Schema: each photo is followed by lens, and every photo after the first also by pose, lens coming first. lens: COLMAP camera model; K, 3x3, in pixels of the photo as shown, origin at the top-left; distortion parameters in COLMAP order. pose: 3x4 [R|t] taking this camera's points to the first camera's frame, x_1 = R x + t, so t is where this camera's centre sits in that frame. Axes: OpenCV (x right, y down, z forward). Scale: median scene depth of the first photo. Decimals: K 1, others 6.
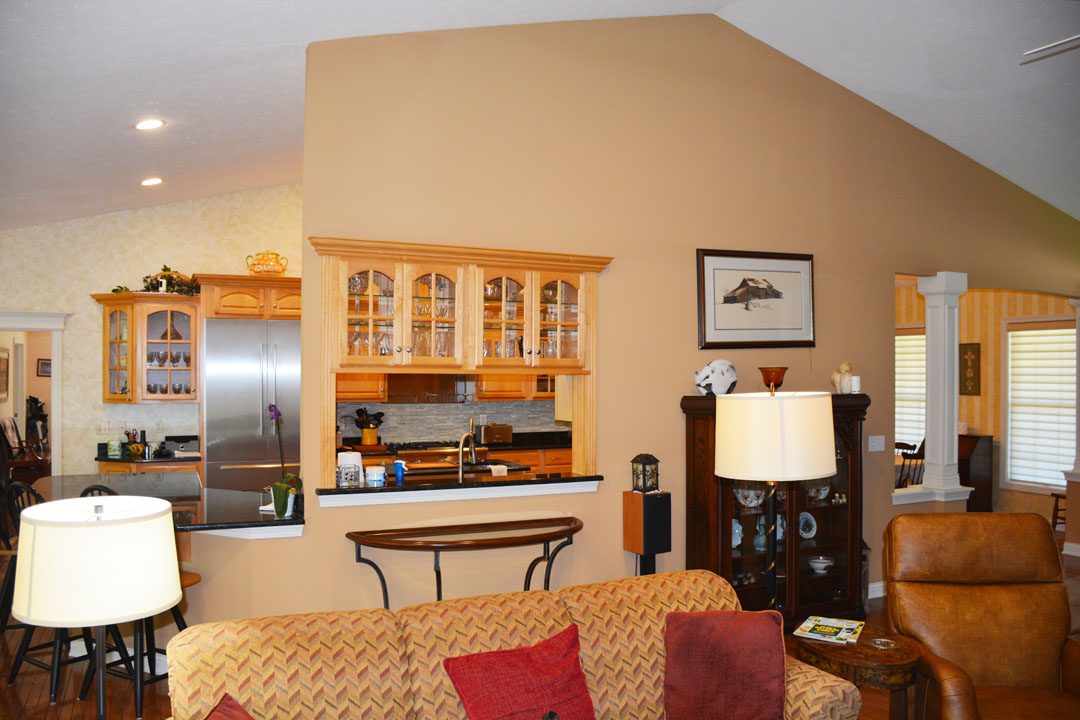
lens RADIAL K [[840.0, 0, 542.3], [0, 840.0, 356.9], [0, 0, 1]] dist [-0.145934, 0.081132]
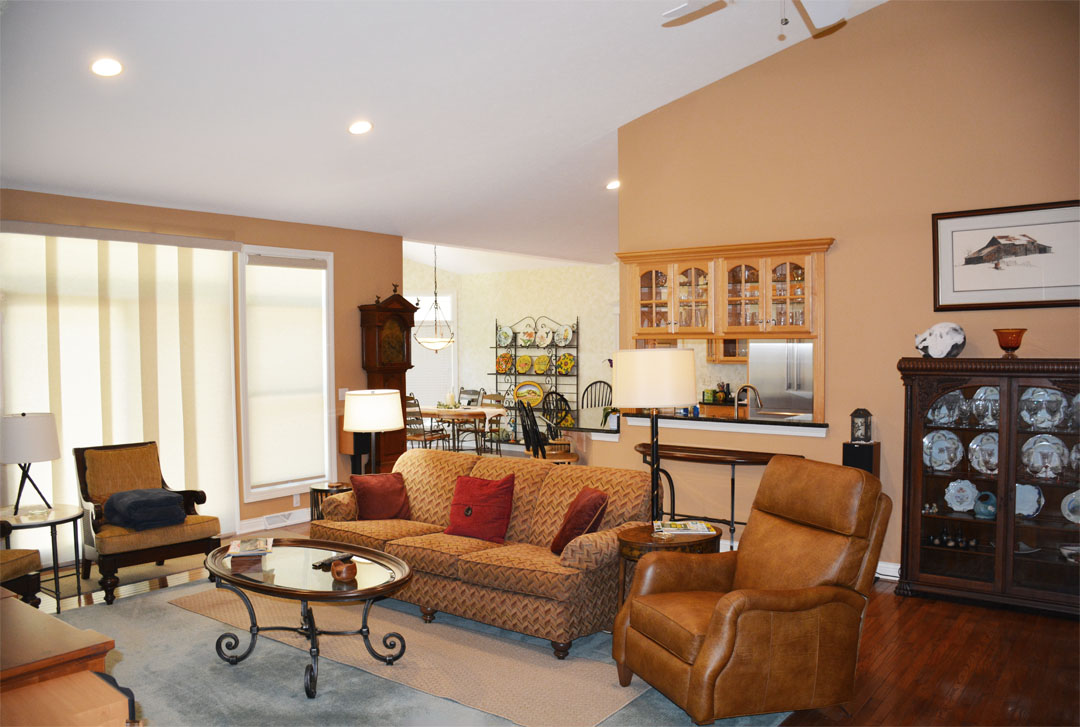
lens RADIAL K [[833.1, 0, 540.6], [0, 833.1, 361.2], [0, 0, 1]] dist [-0.151932, 0.097088]
pose [[0.455804, 0.012339, -0.889995, 0.875765], [0.023102, 0.999403, 0.025688, 0.014143], [0.889781, -0.032269, 0.455246, 0.116230]]
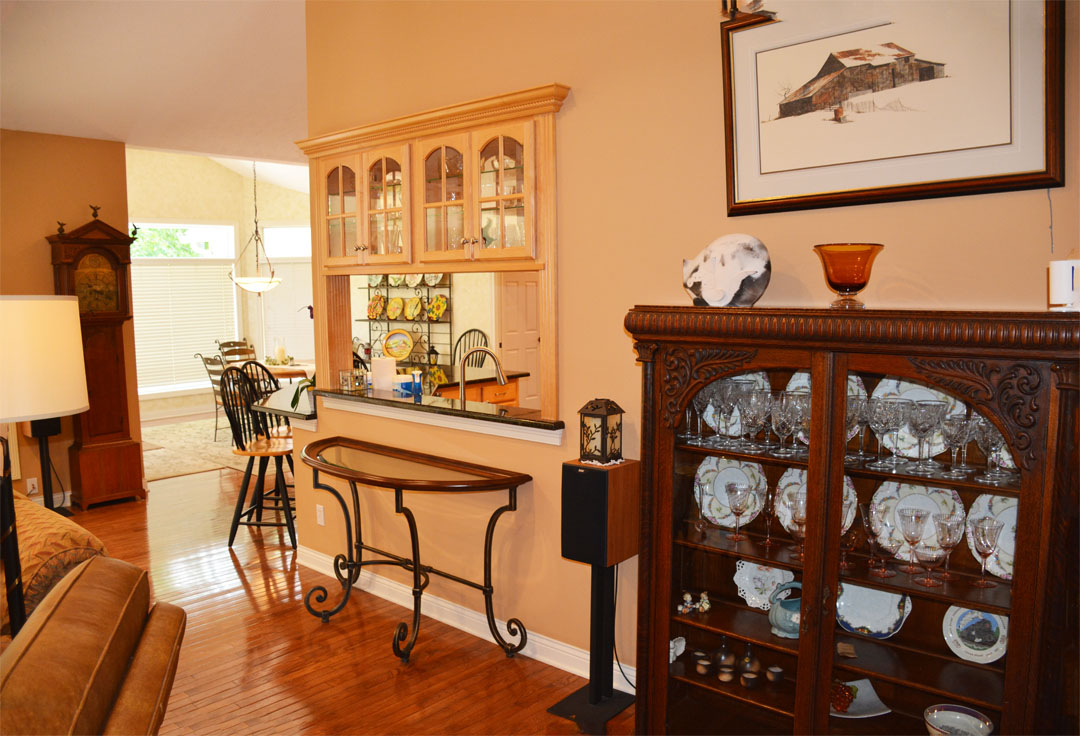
lens RADIAL K [[829.4, 0, 539.3], [0, 829.4, 365.3], [0, 0, 1]] dist [-0.102120, 0.021763]
pose [[0.397442, 0.081890, -0.913966, 0.636362], [0.032223, 0.994150, 0.103087, 0.027250], [0.917061, -0.070422, 0.392478, 0.702839]]
